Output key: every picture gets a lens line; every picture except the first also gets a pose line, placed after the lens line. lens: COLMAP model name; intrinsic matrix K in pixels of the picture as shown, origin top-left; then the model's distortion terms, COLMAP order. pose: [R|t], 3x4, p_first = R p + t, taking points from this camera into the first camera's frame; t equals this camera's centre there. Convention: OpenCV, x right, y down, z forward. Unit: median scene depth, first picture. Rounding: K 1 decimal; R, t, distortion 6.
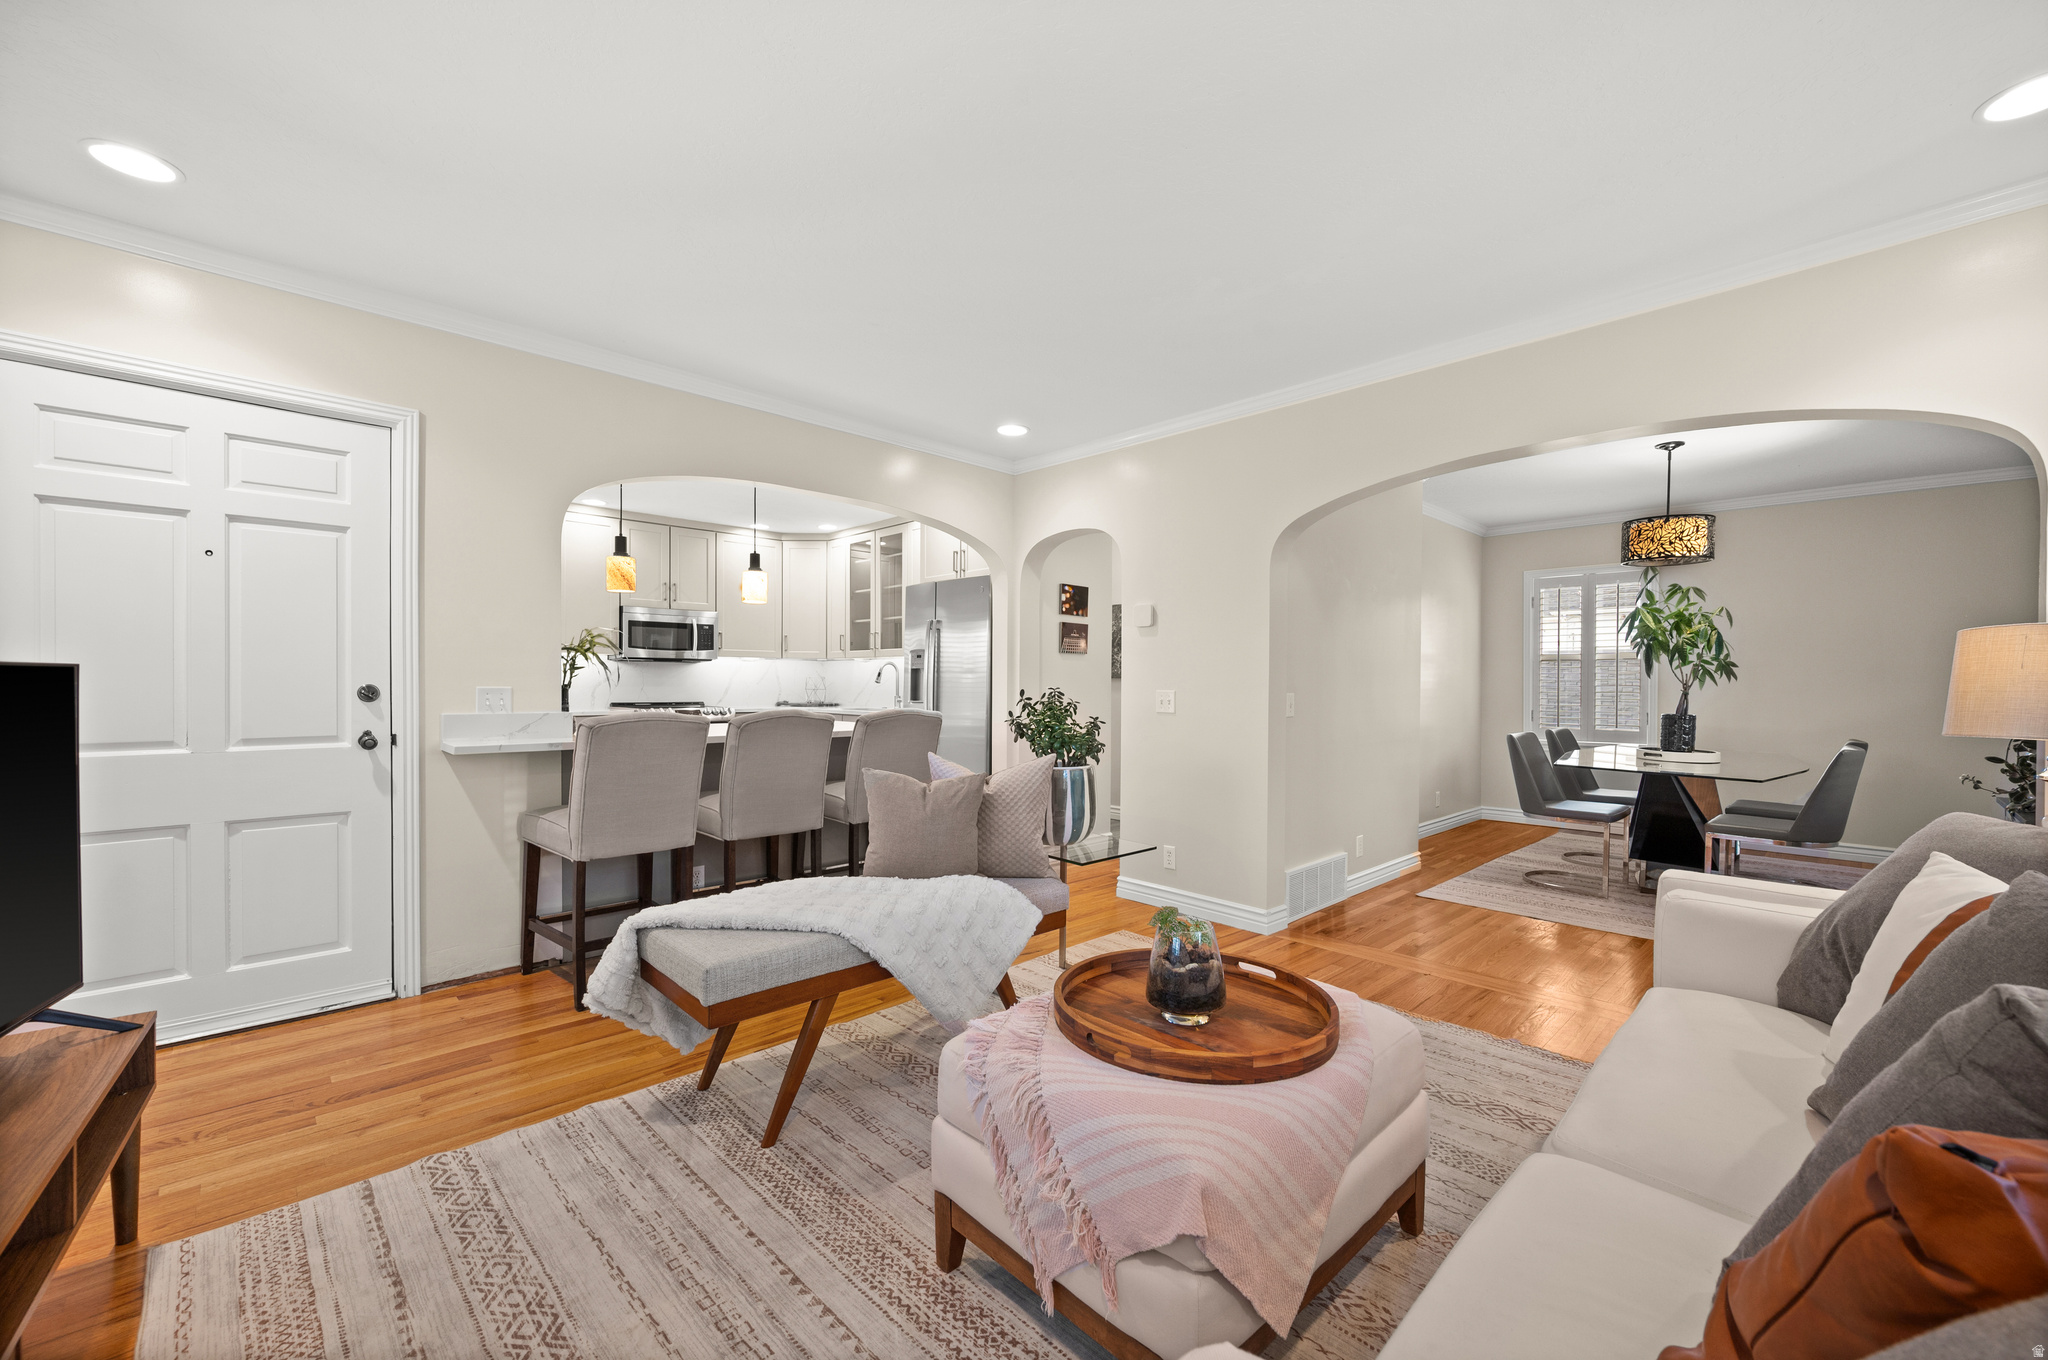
lens RADIAL K [[824.8, 0, 1040.2], [0, 824.8, 687.7], [0, 0, 1]] dist [-0.003576, 0.000174]
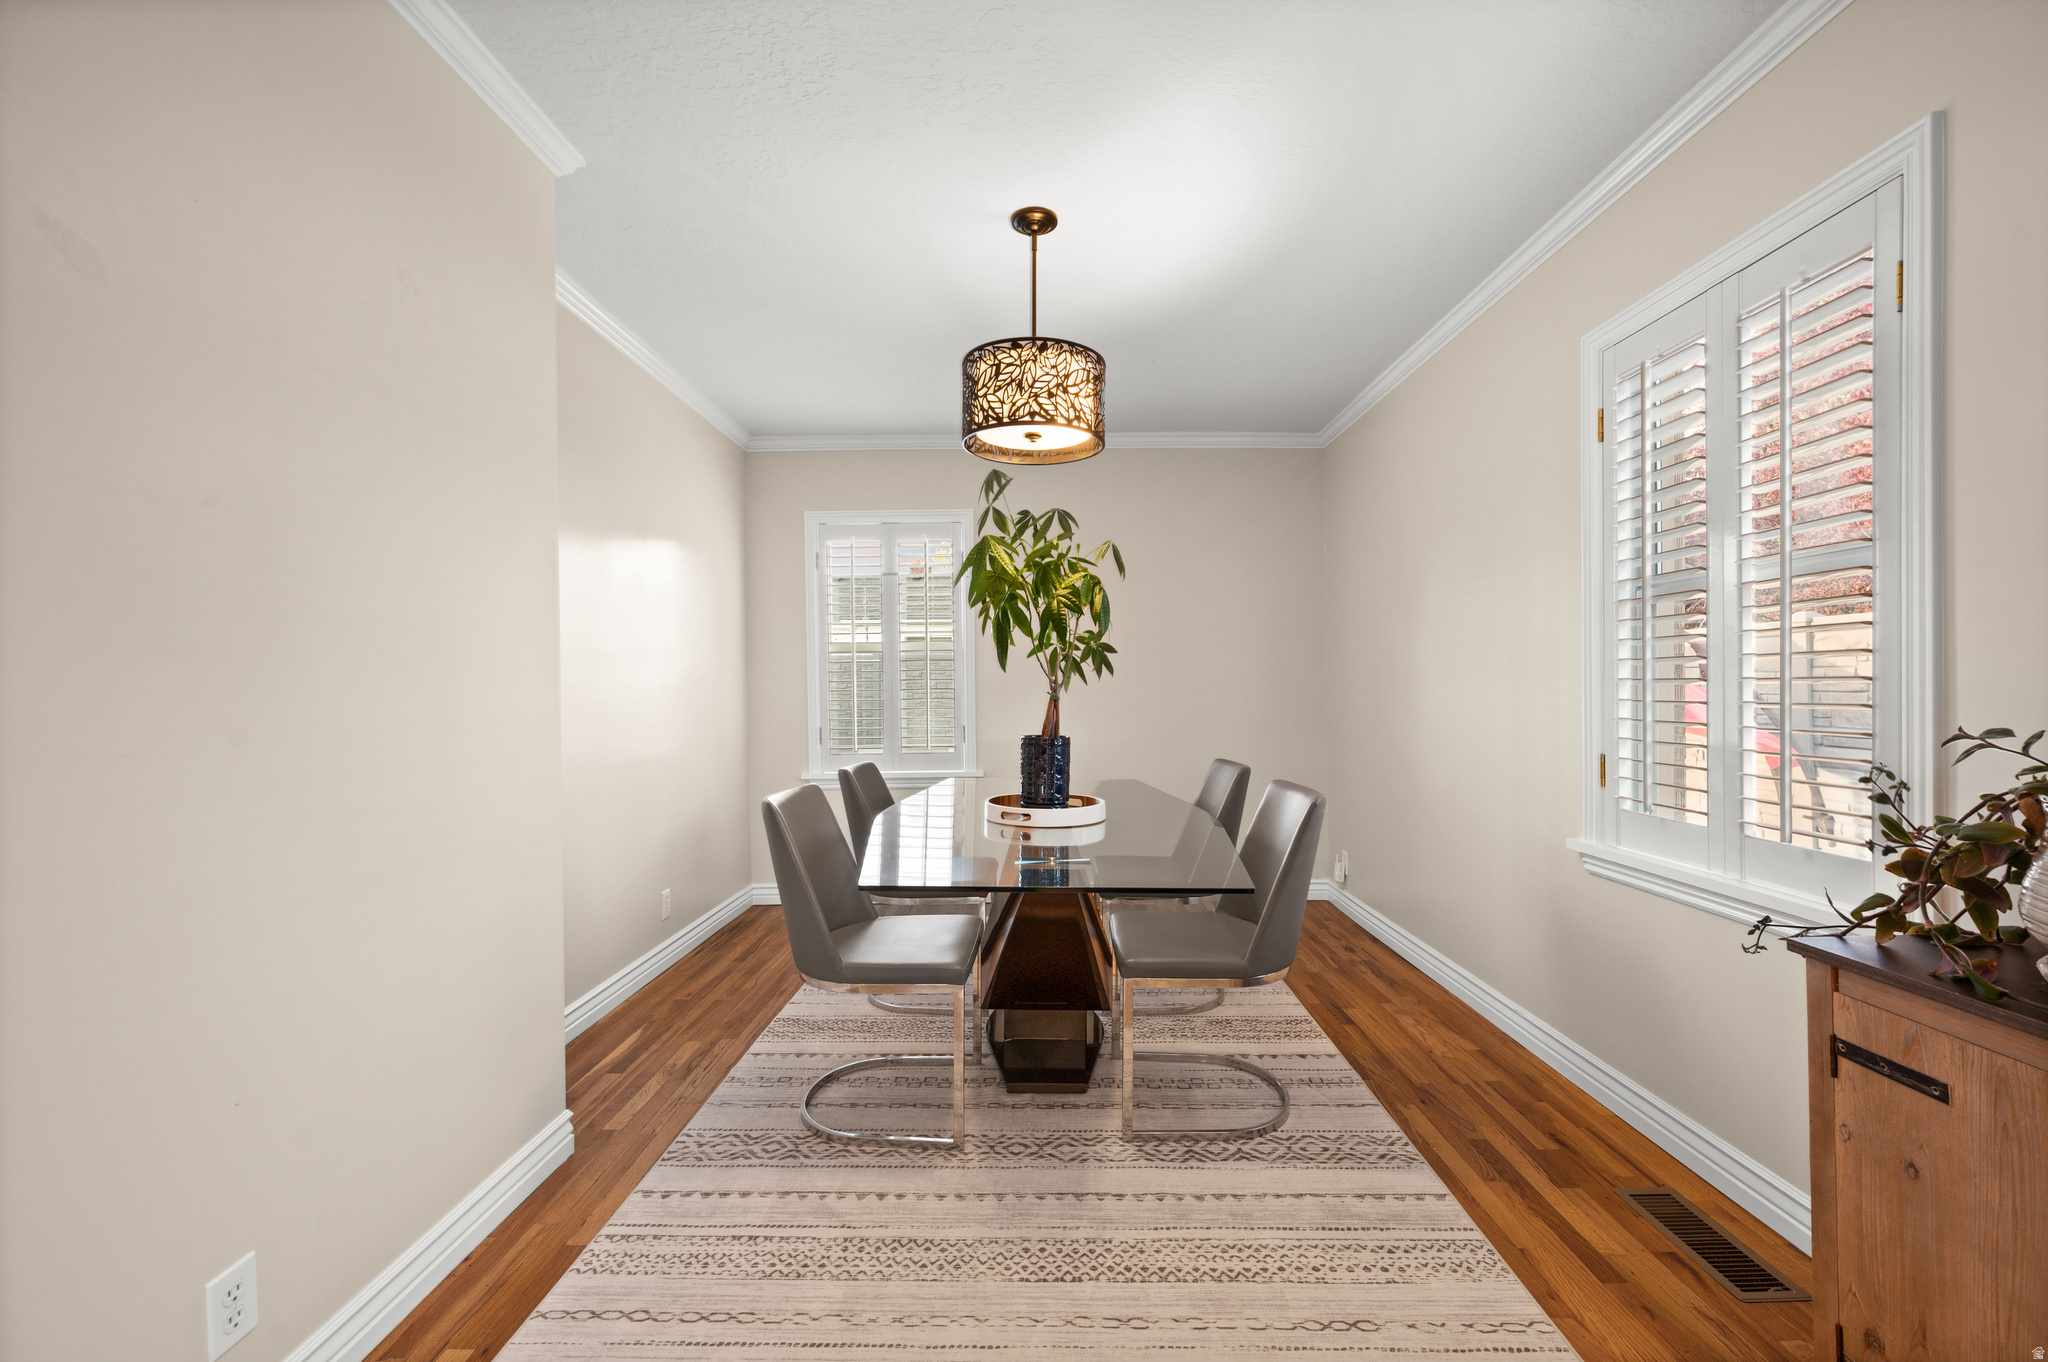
lens RADIAL K [[824.8, 0, 1021.3], [0, 824.8, 682.9], [0, 0, 1]] dist [-0.003576, 0.000174]
pose [[0.723300, -0.015627, 0.690358, 0.381543], [0.020826, 0.999783, 0.000811, -0.005030], [-0.690220, 0.013791, 0.723468, 0.609987]]
